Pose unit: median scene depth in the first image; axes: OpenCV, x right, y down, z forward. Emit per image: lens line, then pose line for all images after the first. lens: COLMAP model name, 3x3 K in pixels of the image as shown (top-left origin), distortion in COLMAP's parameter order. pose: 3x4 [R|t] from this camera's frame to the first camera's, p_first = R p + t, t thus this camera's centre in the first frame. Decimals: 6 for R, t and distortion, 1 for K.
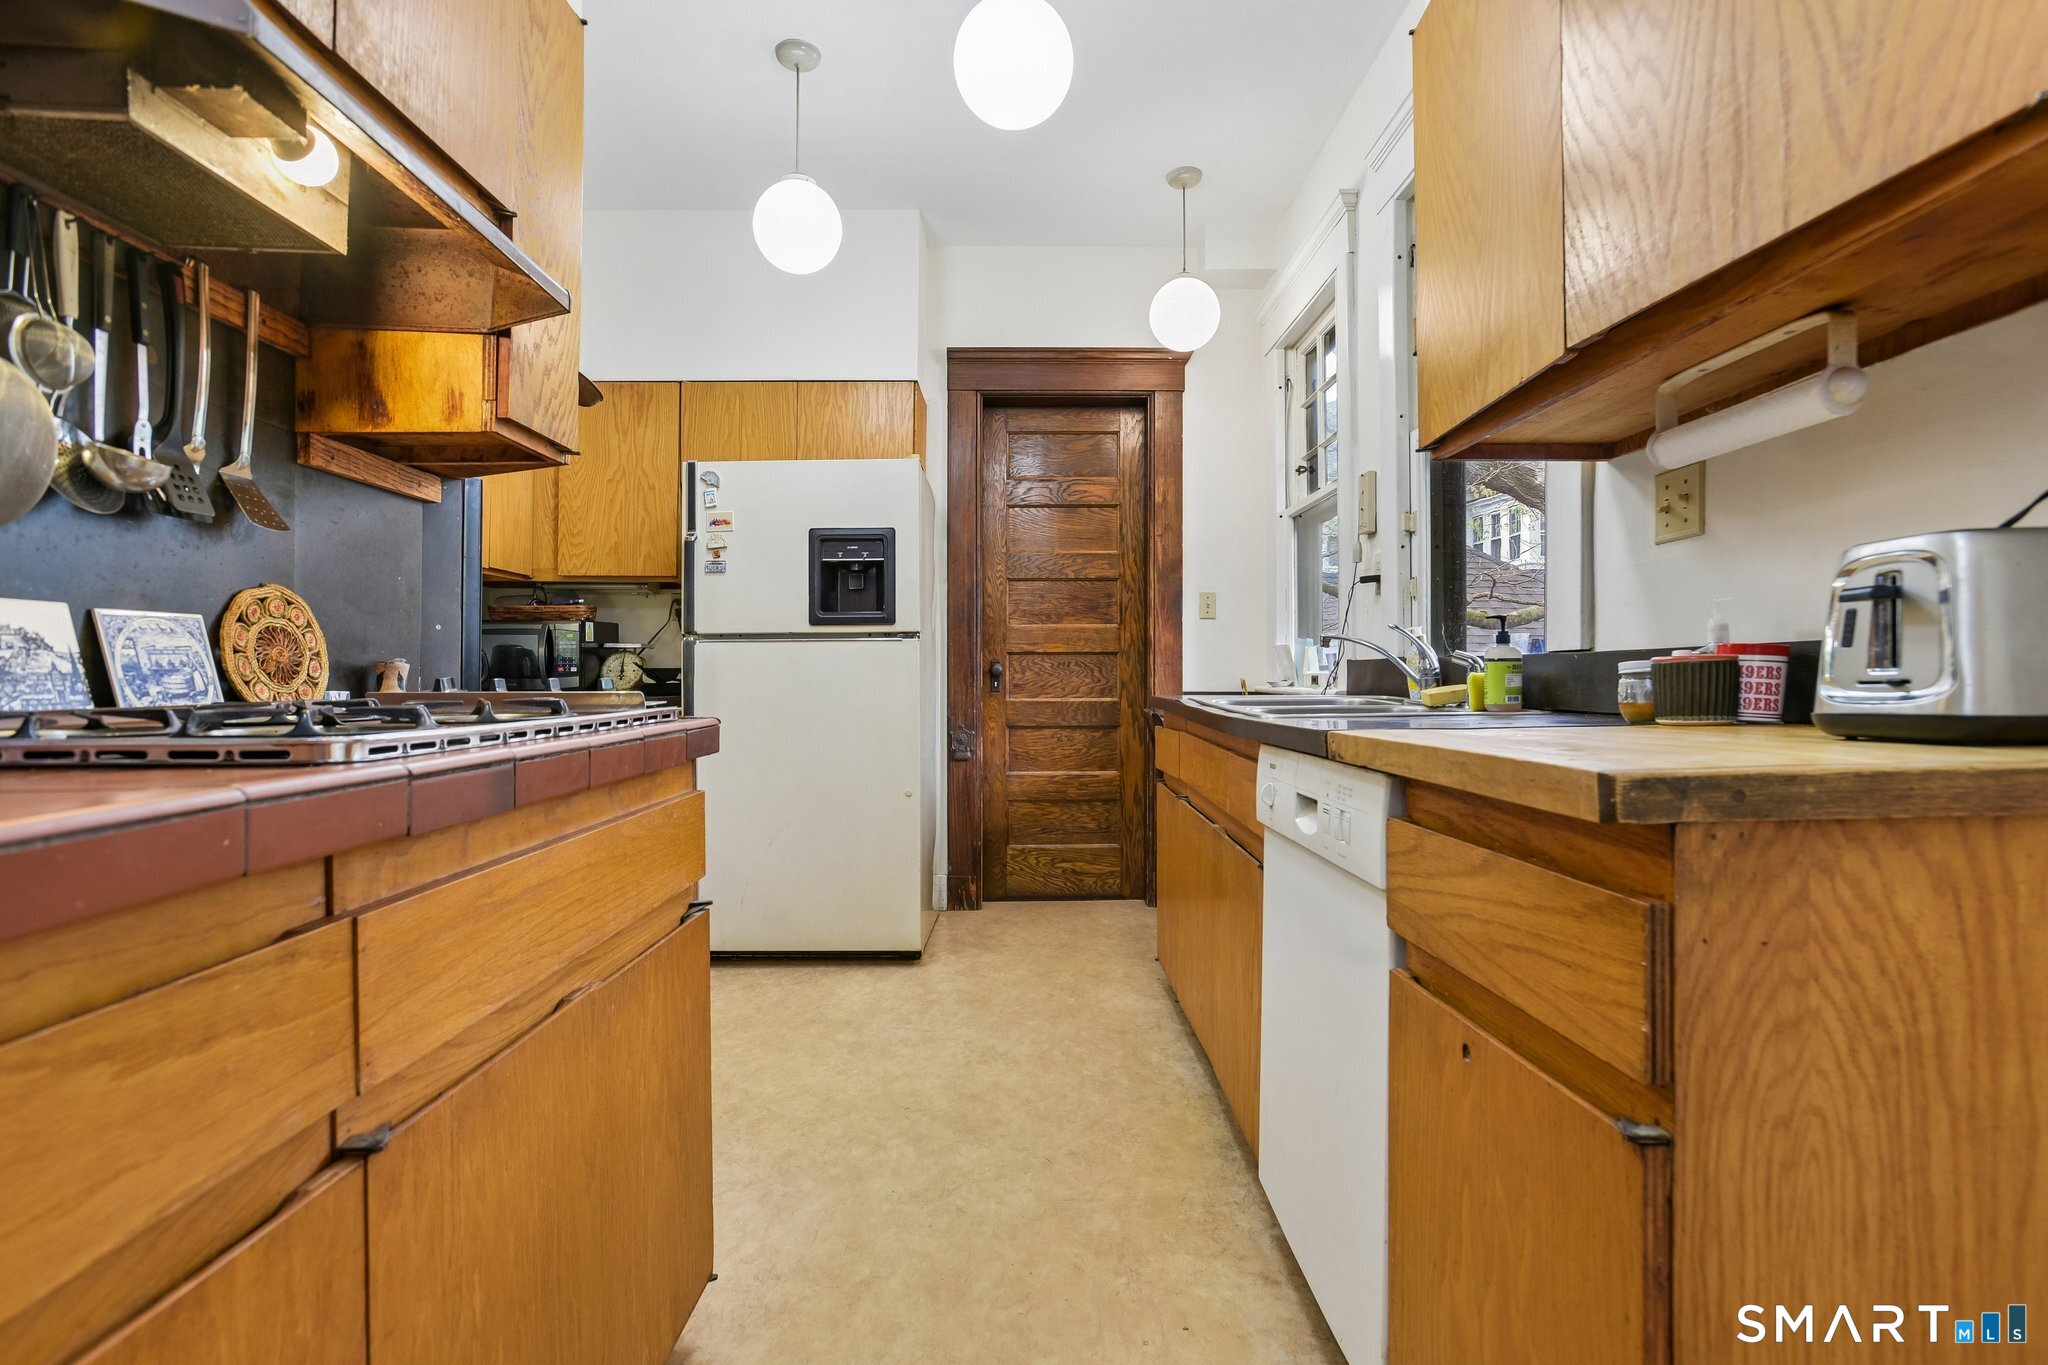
lens RADIAL K [[1000.6, 0, 1030.9], [0, 1000.6, 686.7], [0, 0, 1]] dist [-0.054790, 0.031251]
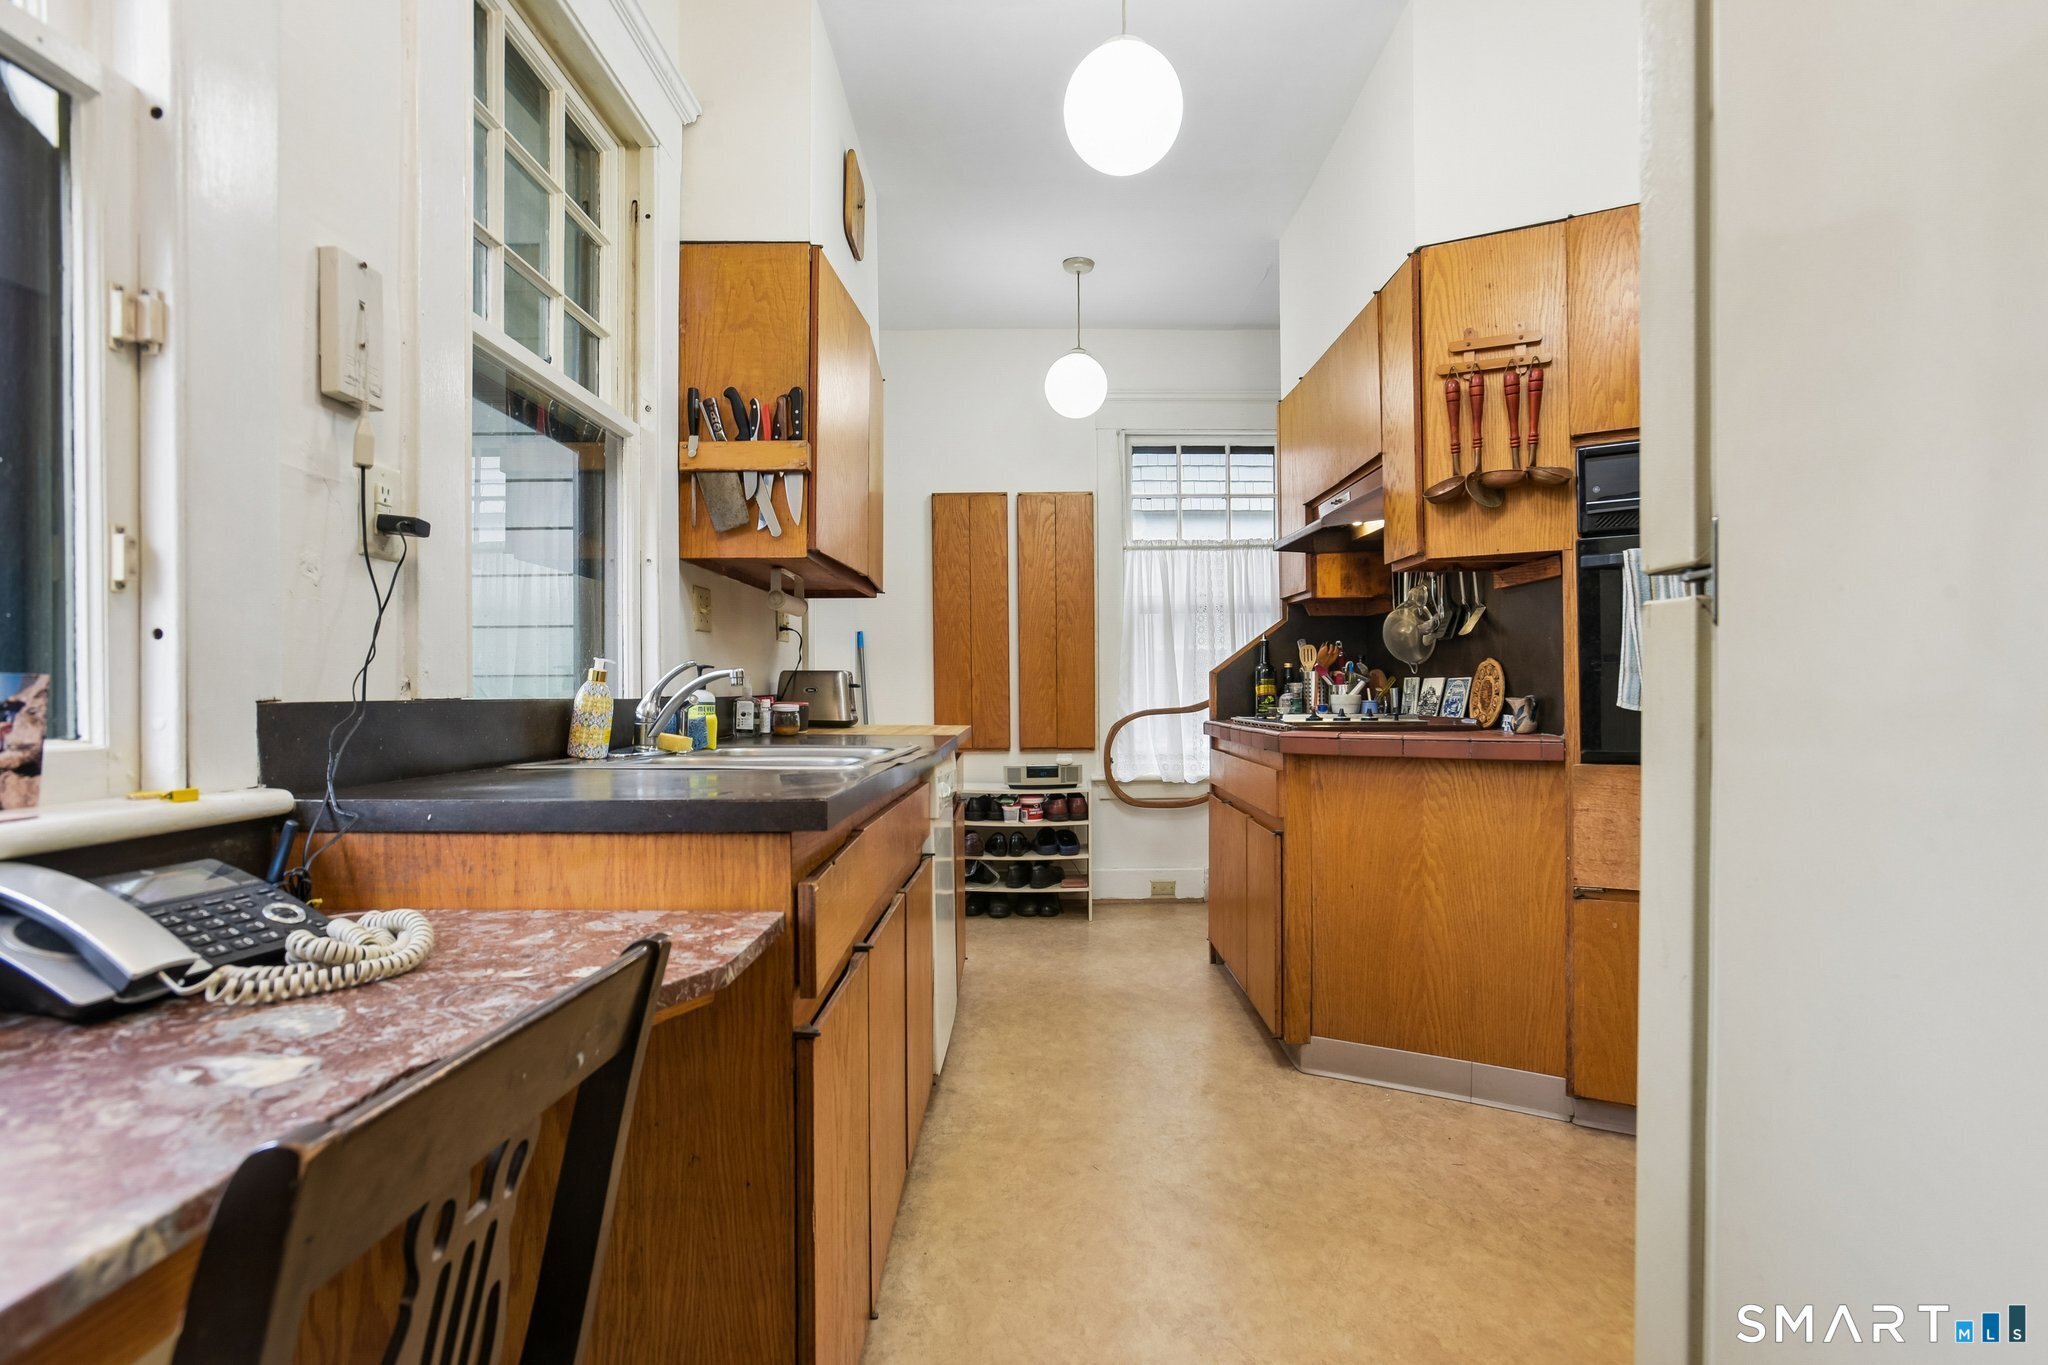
lens RADIAL K [[985.6, 0, 1037.8], [0, 985.6, 689.8], [0, 0, 1]] dist [-0.053643, 0.028577]
pose [[-0.999926, 0.009187, 0.008003, 0.088798], [0.009257, 0.999919, 0.008748, -0.060978], [-0.007922, 0.008821, -0.999930, 2.659521]]
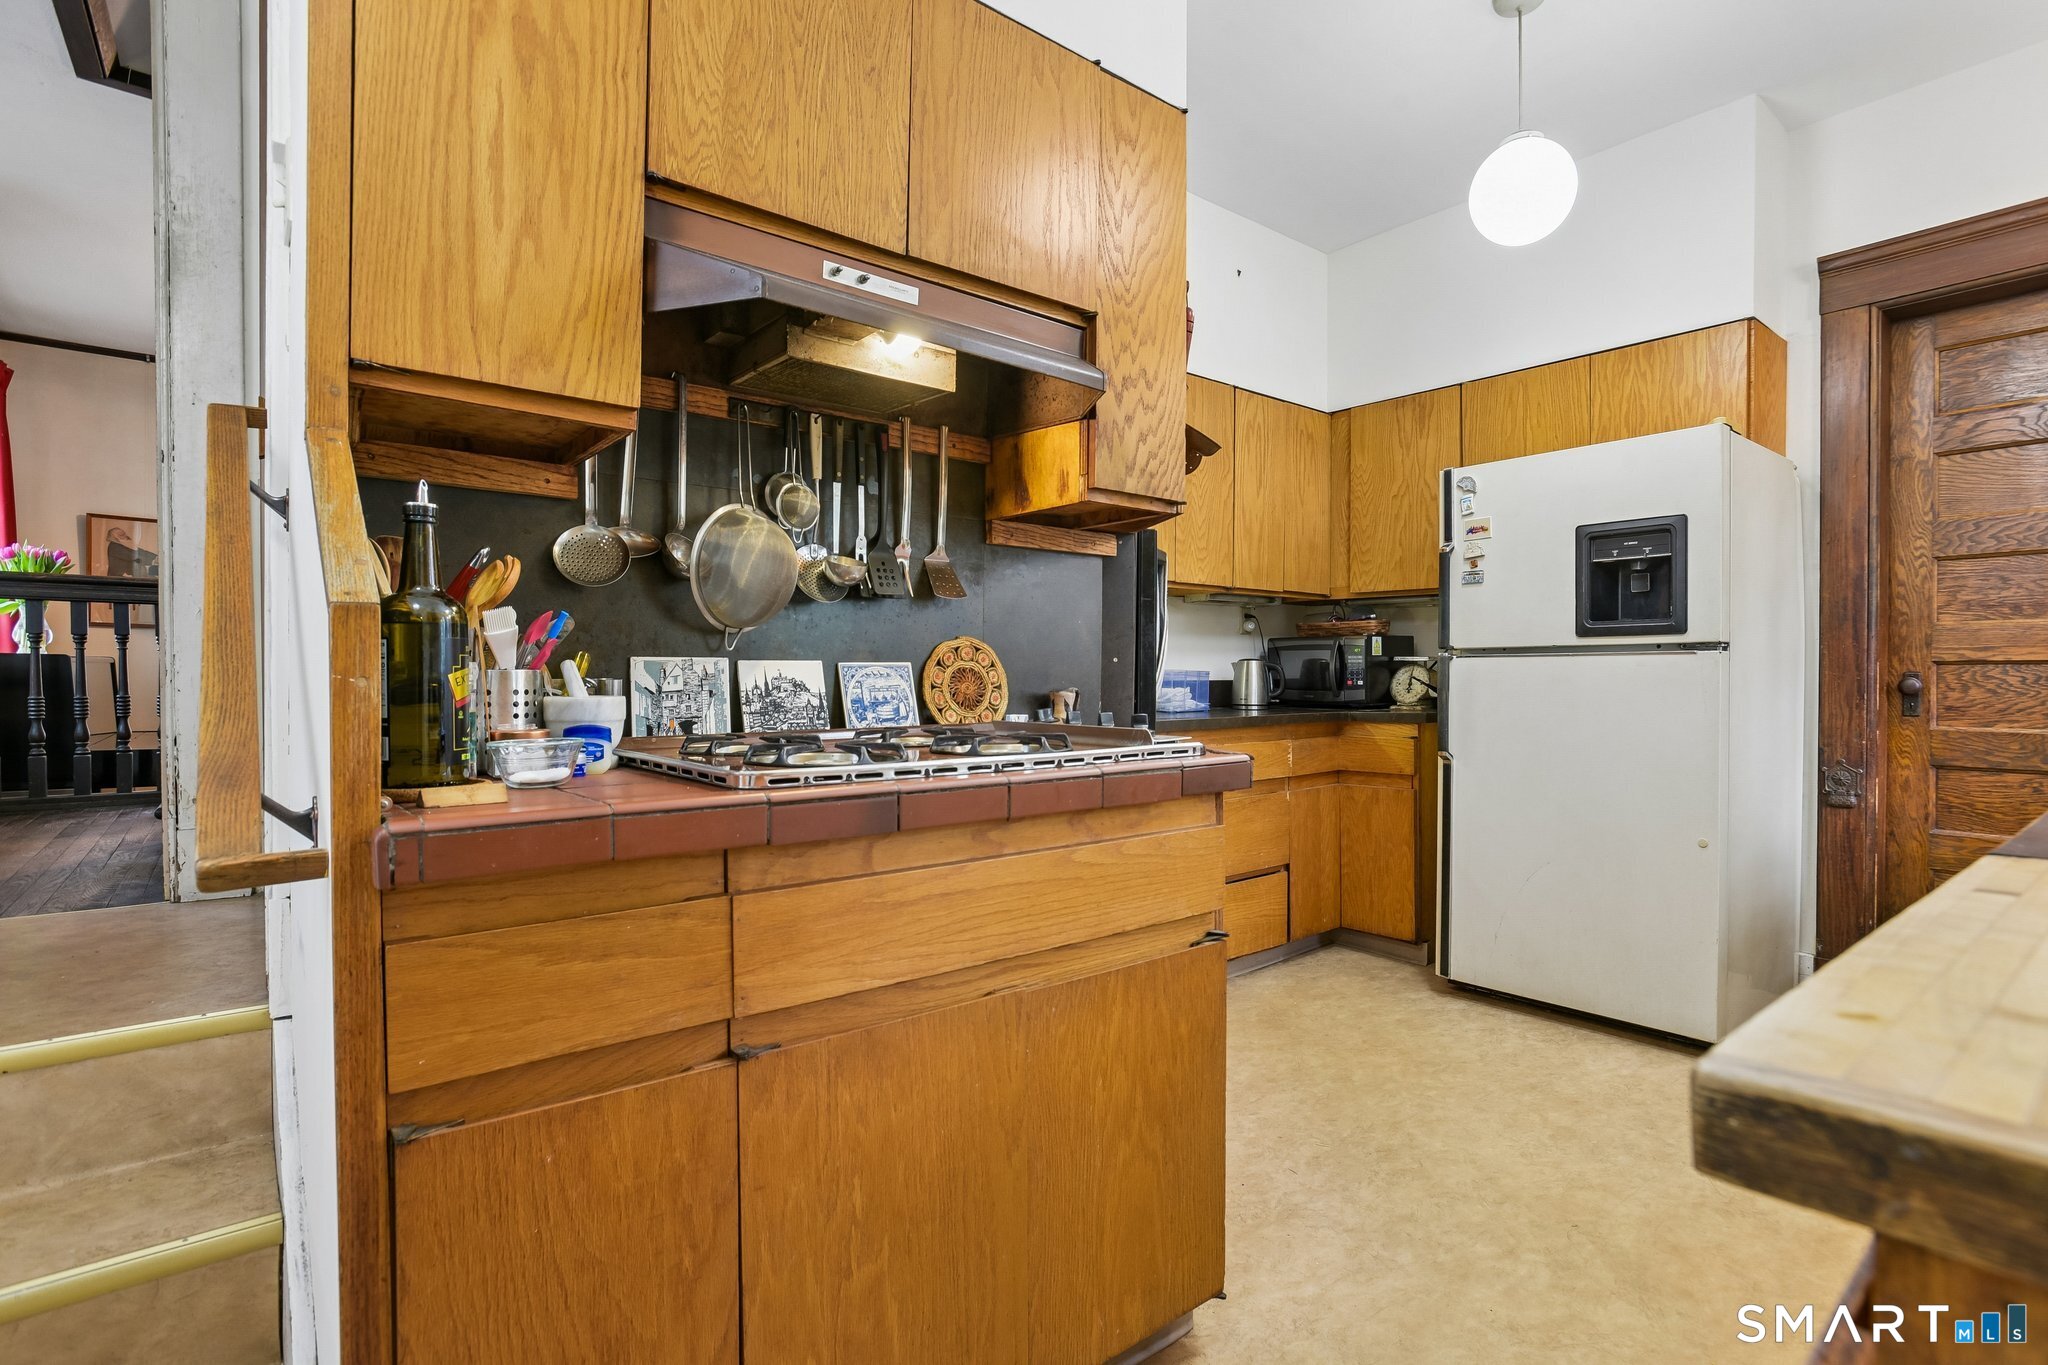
lens RADIAL K [[1000.6, 0, 1030.9], [0, 1000.6, 686.7], [0, 0, 1]] dist [-0.054790, 0.031251]
pose [[0.622848, 0.011681, -0.782256, 0.334835], [-0.009791, 0.999927, 0.007136, -0.041682], [0.782282, 0.003215, 0.622917, 0.189615]]
